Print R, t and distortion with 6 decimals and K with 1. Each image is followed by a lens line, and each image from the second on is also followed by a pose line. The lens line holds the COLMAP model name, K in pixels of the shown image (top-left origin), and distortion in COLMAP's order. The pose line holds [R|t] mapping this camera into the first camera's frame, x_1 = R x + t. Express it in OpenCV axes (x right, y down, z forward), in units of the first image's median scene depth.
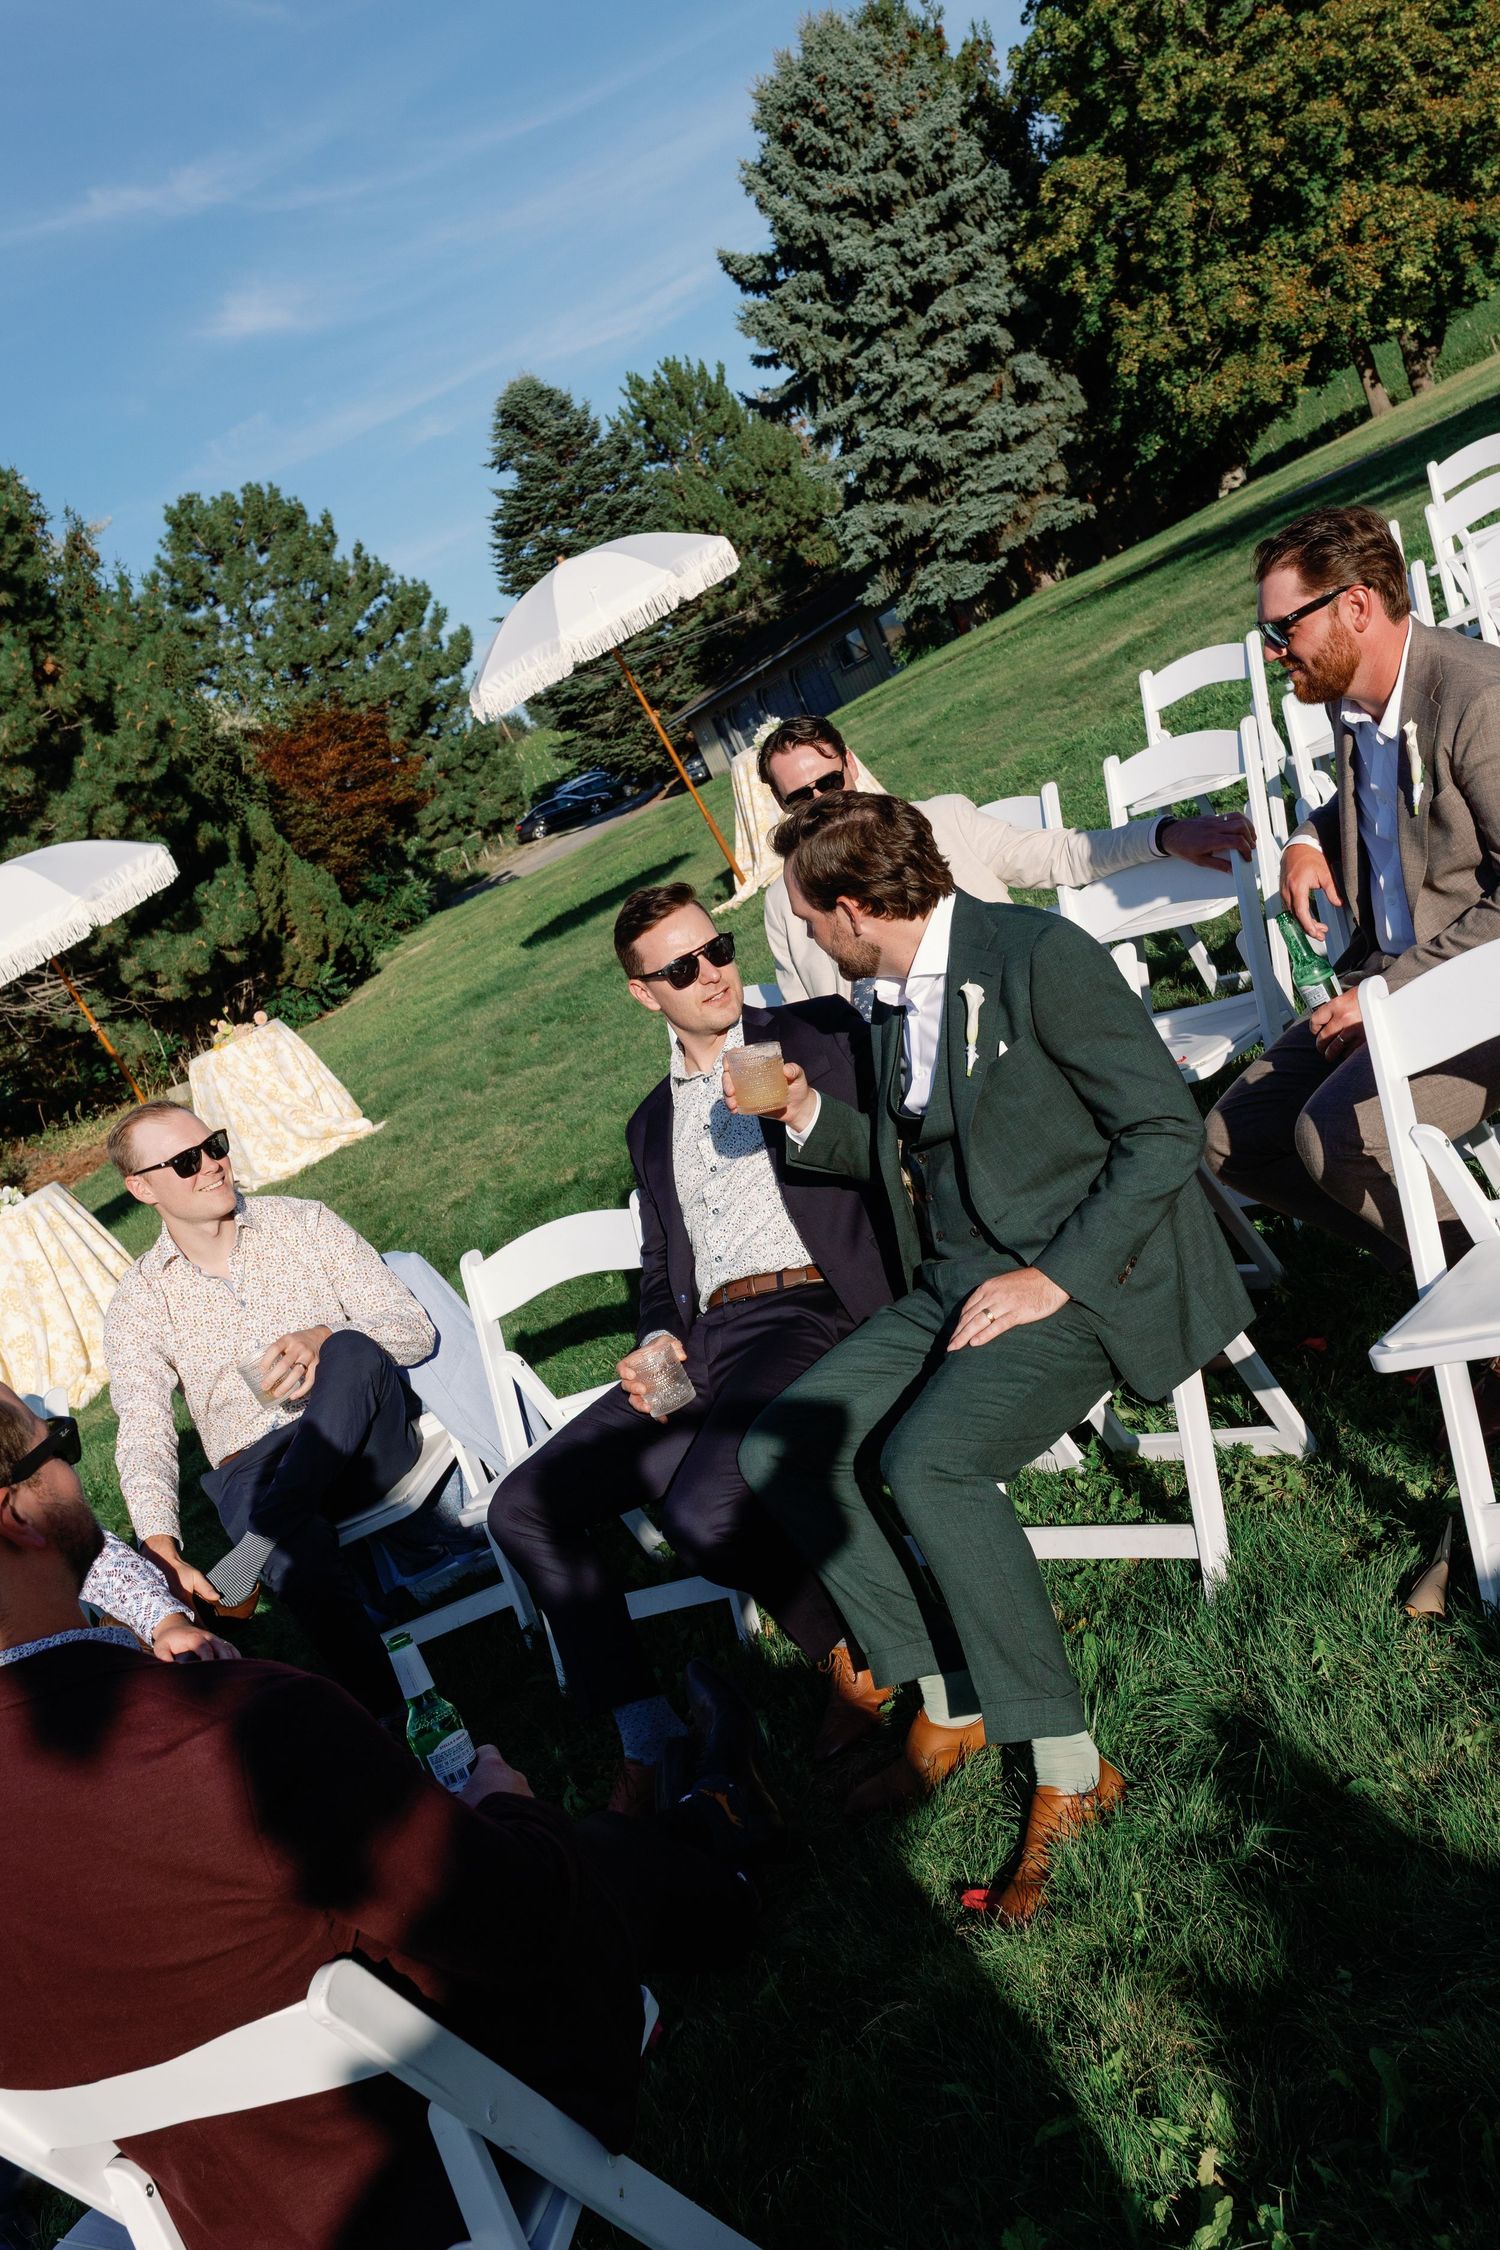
lens RADIAL K [[2463.0, 0, 737.7], [0, 2463.0, 1125.0], [0, 0, 1]] dist [-0.010269, 0.000000]
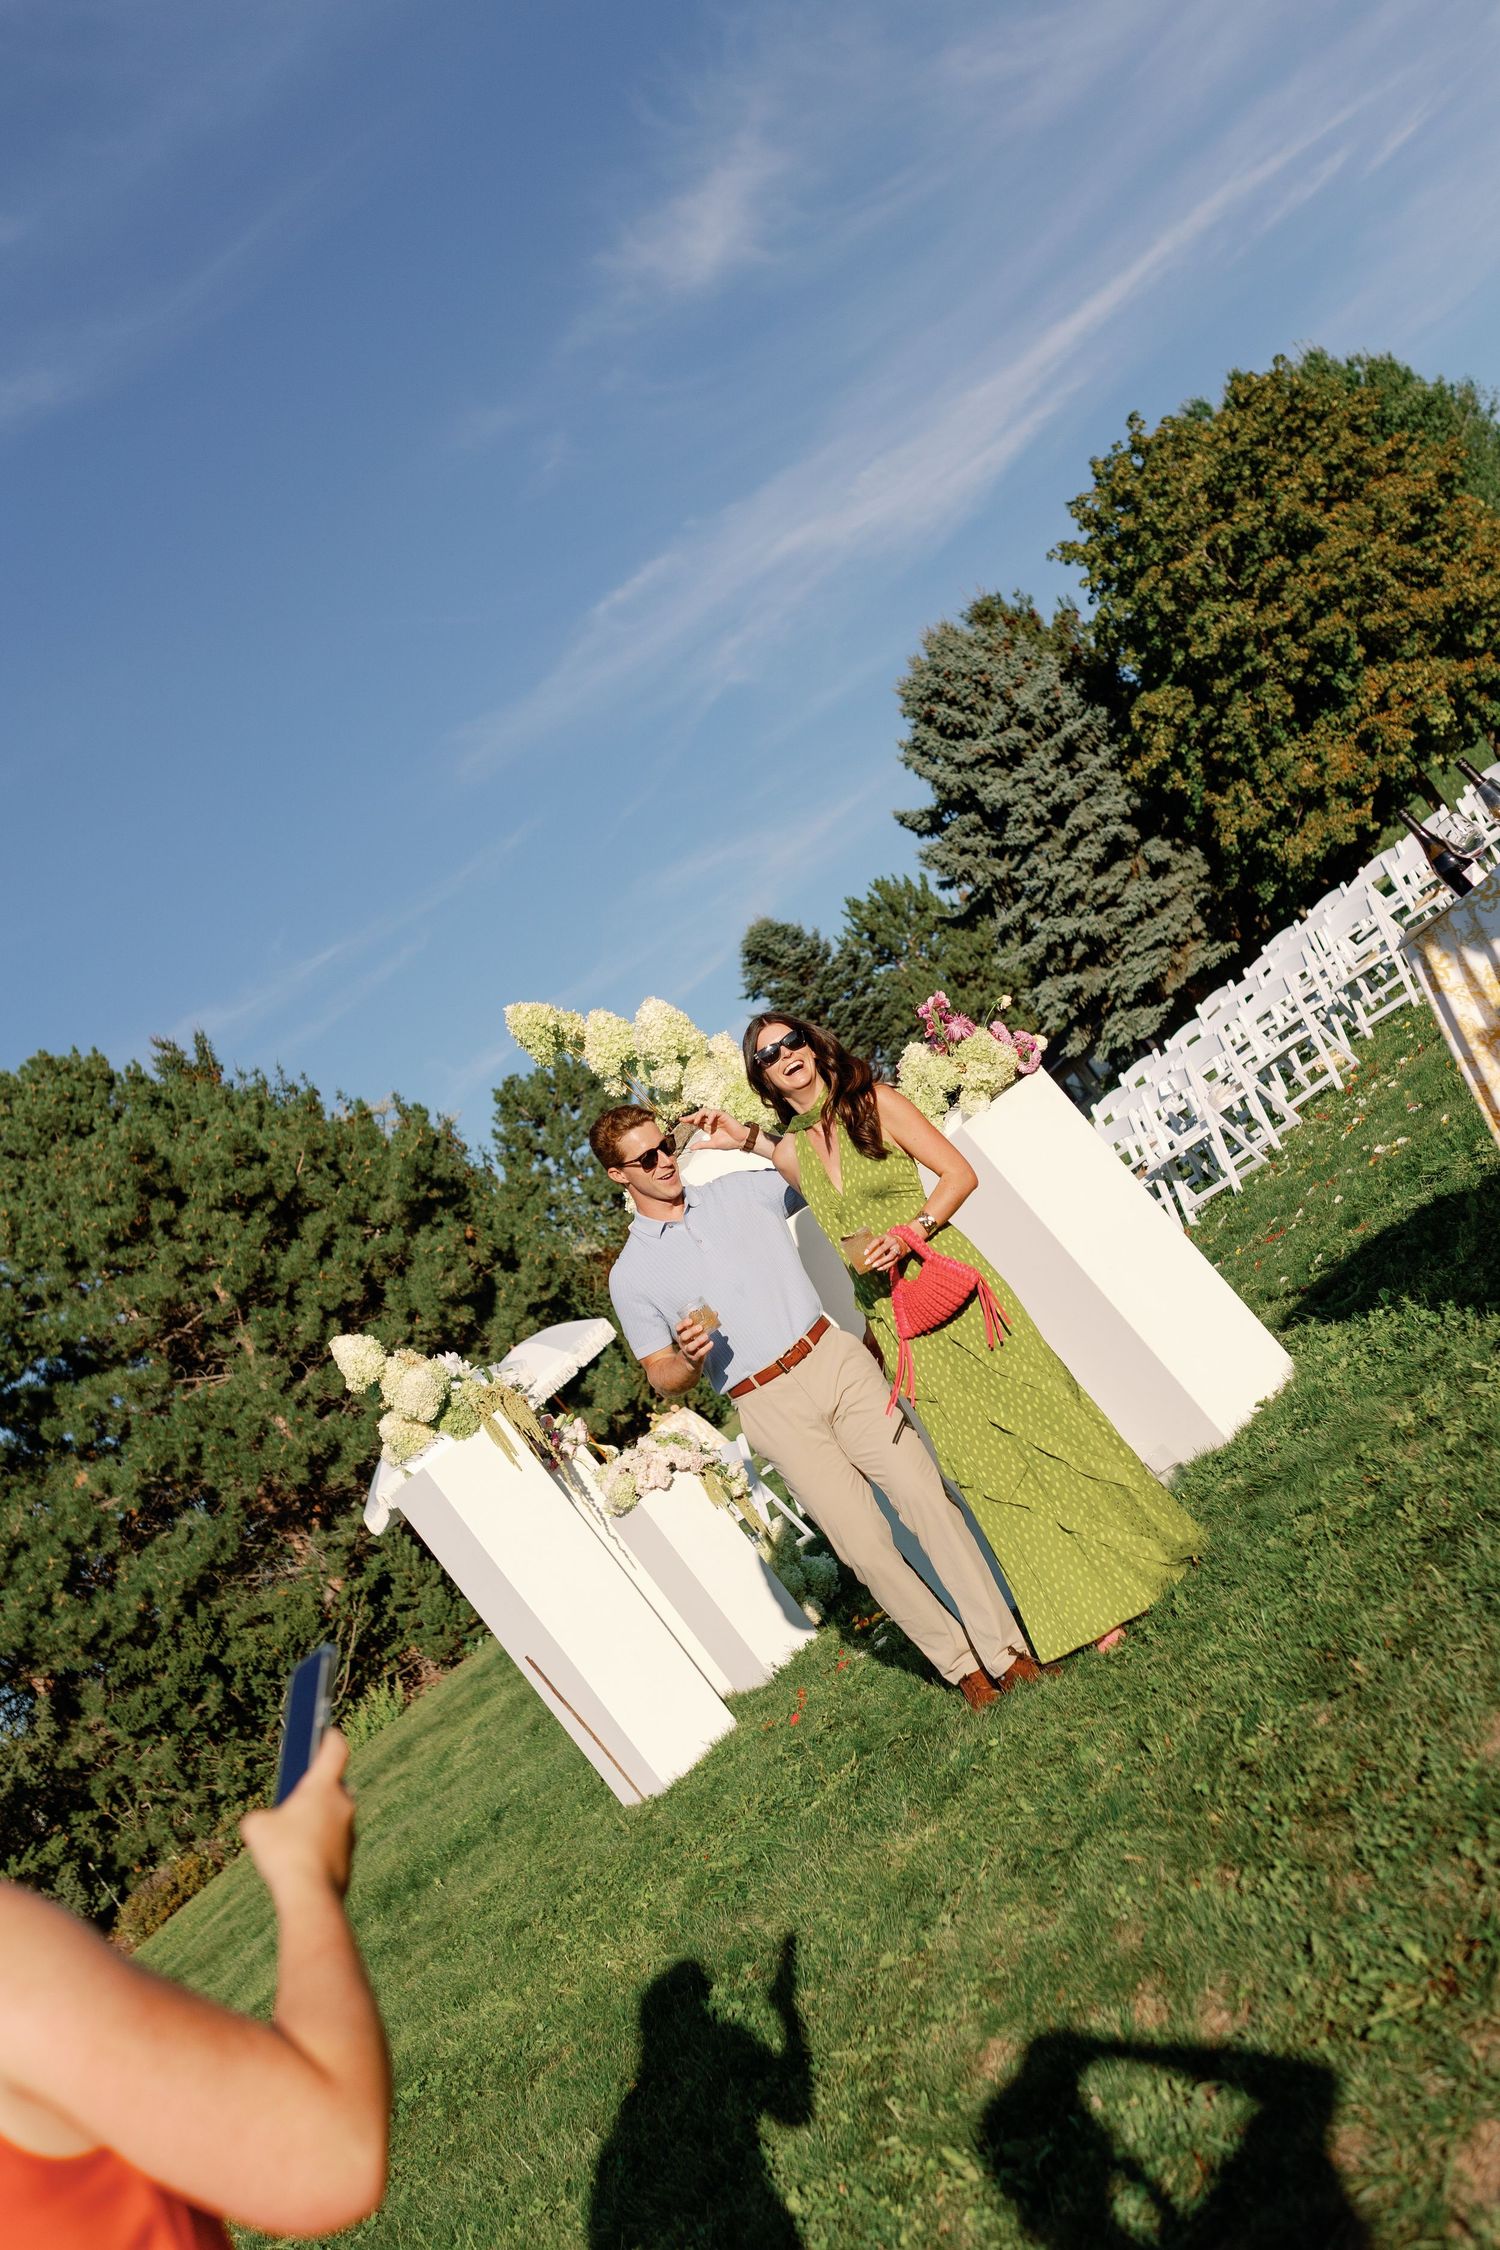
lens RADIAL K [[2463.0, 0, 747.9], [0, 2463.0, 1128.9], [0, 0, 1]] dist [-0.010269, 0.000000]
pose [[0.975093, -0.194022, -0.107464, 0.024174], [0.170739, 0.965896, -0.194662, 0.034943], [0.141568, 0.171466, 0.974966, -0.218086]]
